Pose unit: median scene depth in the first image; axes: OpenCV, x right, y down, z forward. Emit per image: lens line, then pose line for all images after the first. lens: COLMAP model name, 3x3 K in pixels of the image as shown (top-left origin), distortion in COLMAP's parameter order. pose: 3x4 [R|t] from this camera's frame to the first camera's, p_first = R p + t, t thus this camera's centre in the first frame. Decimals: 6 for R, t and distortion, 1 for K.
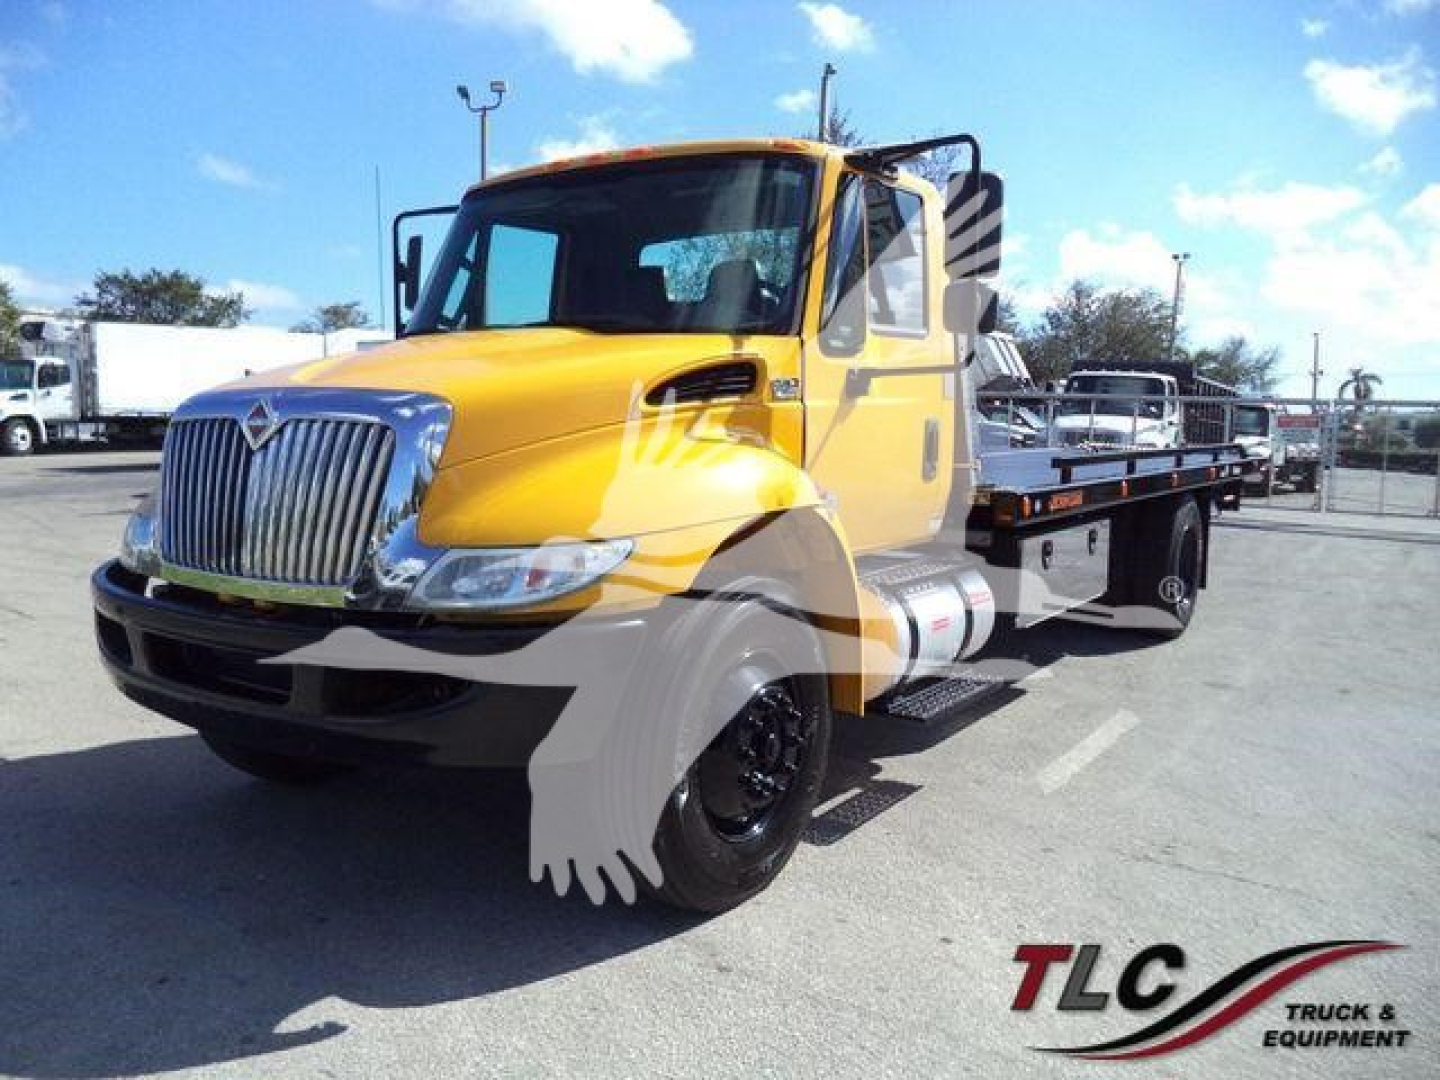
lens RADIAL K [[1160.0, 0, 761.0], [0, 1160.0, 543.8], [0, 0, 1]] dist [-0.017080, -0.014391]
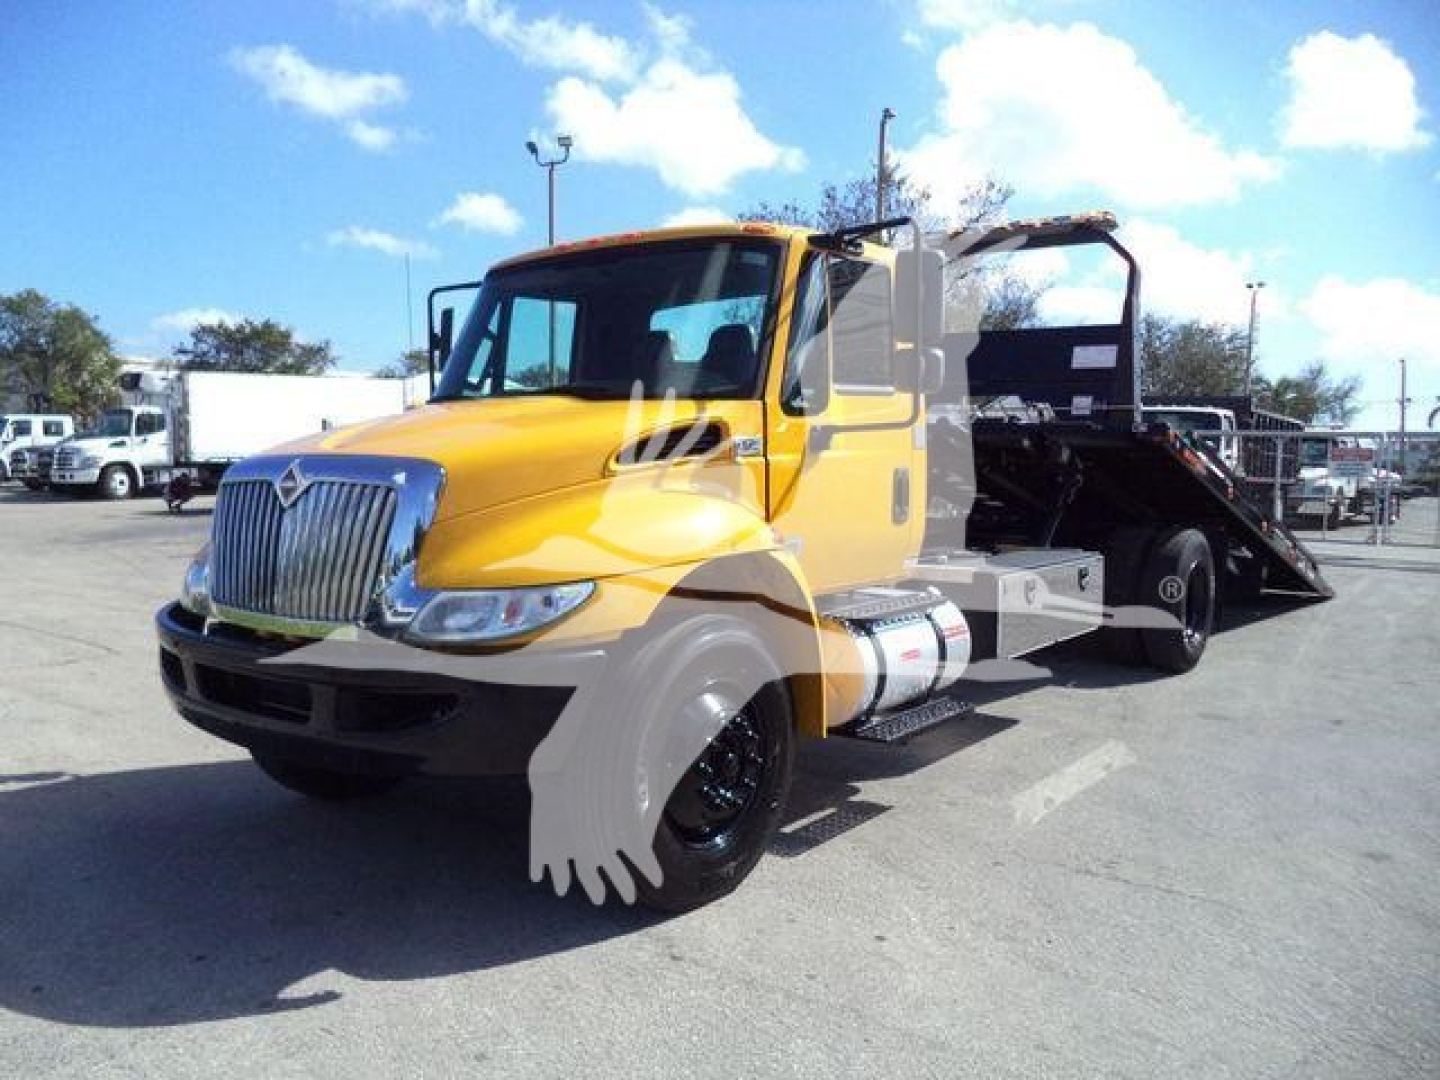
lens RADIAL K [[1161.4, 0, 755.0], [0, 1161.4, 535.3], [0, 0, 1]] dist [-0.031188, 0.004091]
pose [[0.997645, -0.008090, -0.068113, 0.014511], [0.005475, 0.999243, -0.038503, -0.000557], [0.068373, 0.038039, 0.996934, -0.017051]]
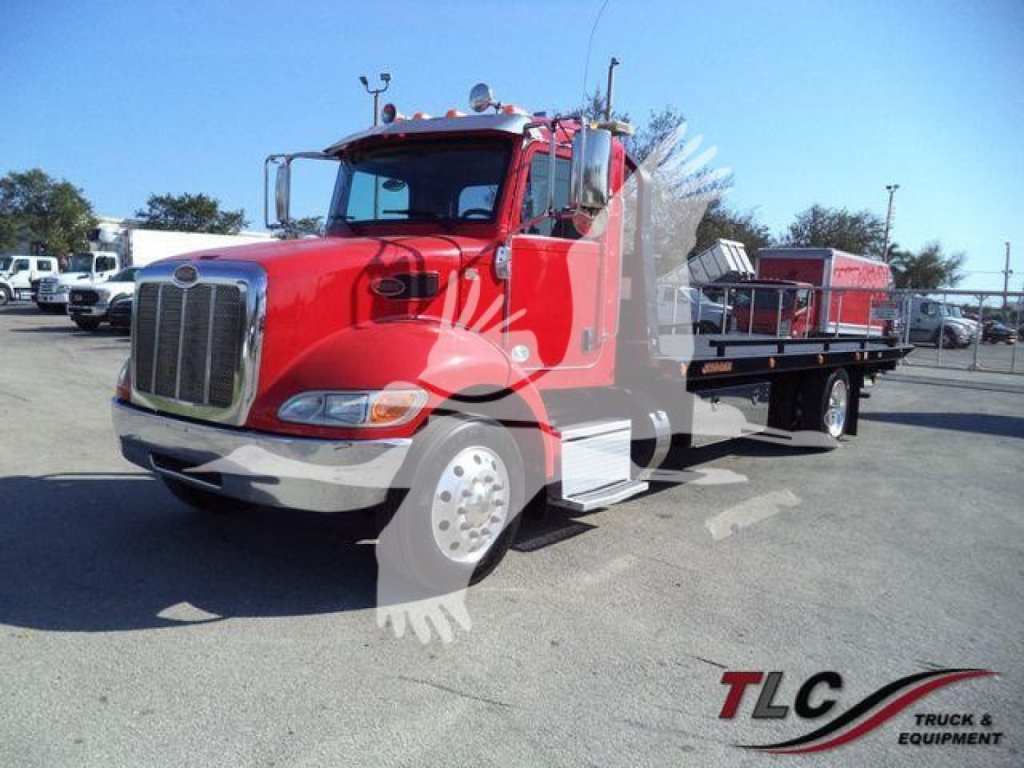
lens RADIAL K [[814.3, 0, 518.8], [0, 814.3, 382.5], [0, 0, 1]] dist [-0.016297, -0.011901]
pose [[0.995243, 0.024369, -0.094327, 0.073982], [-0.024840, 0.999684, -0.003822, 0.006397], [0.094204, 0.006147, 0.995534, -0.053771]]
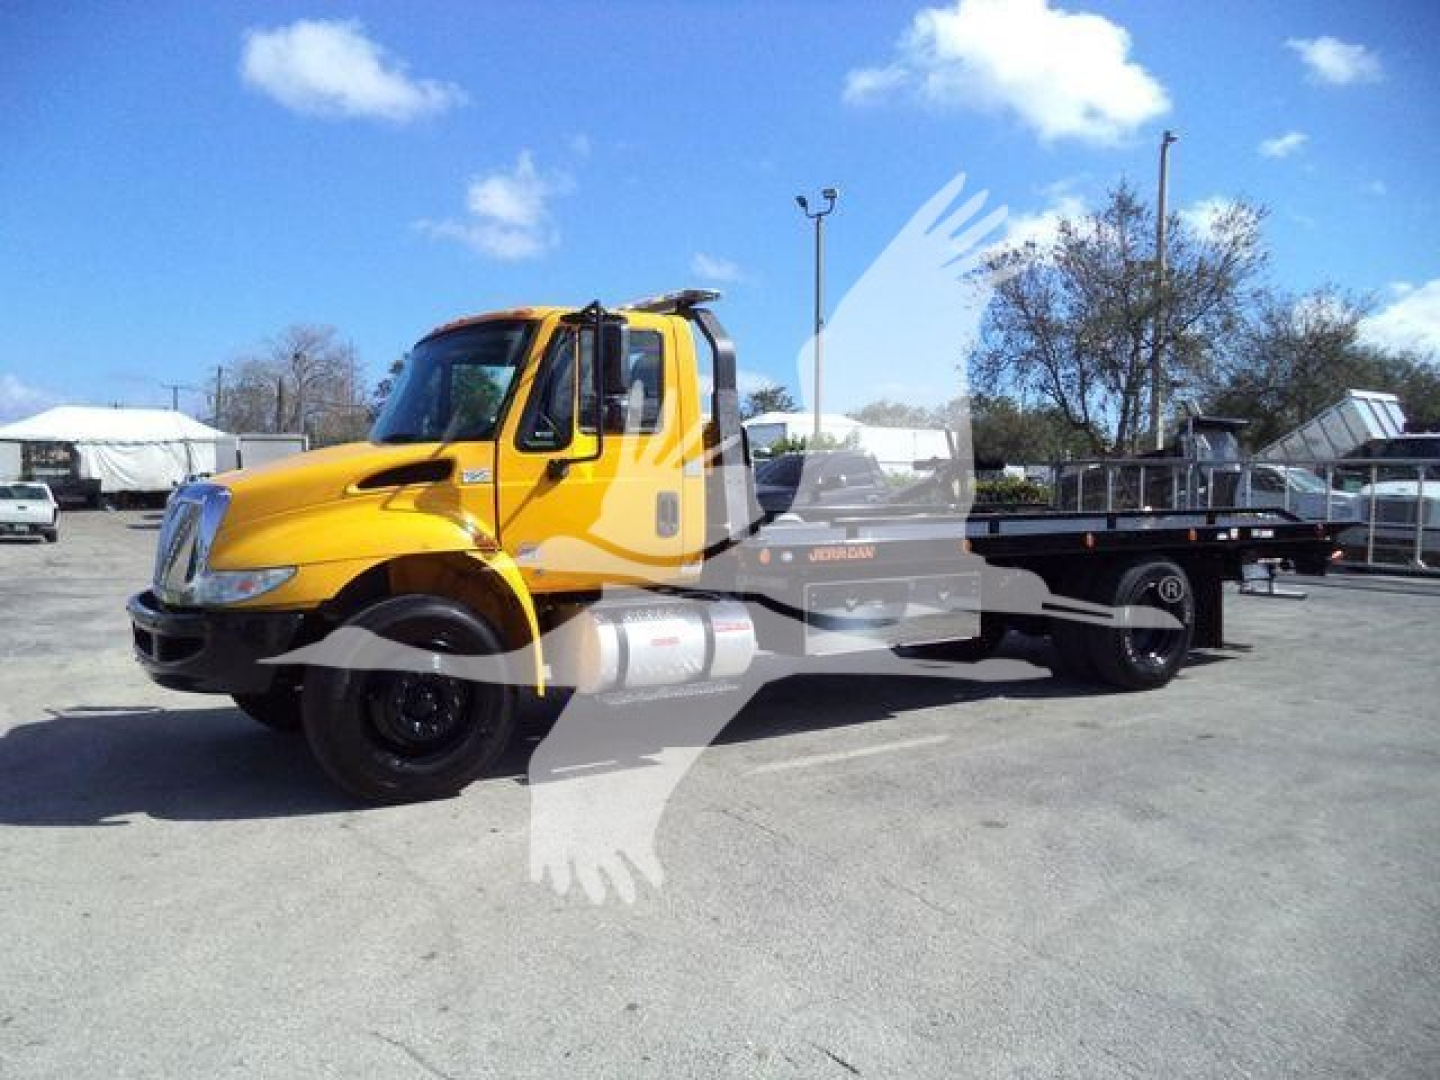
lens RADIAL K [[1145.7, 0, 730.3], [0, 1145.7, 551.5], [0, 0, 1]] dist [-0.018216, -0.006679]
pose [[0.927418, 0.005564, -0.373986, 0.123975], [-0.026513, 0.998352, -0.050896, 0.004657], [0.373086, 0.057117, 0.926037, -0.035590]]
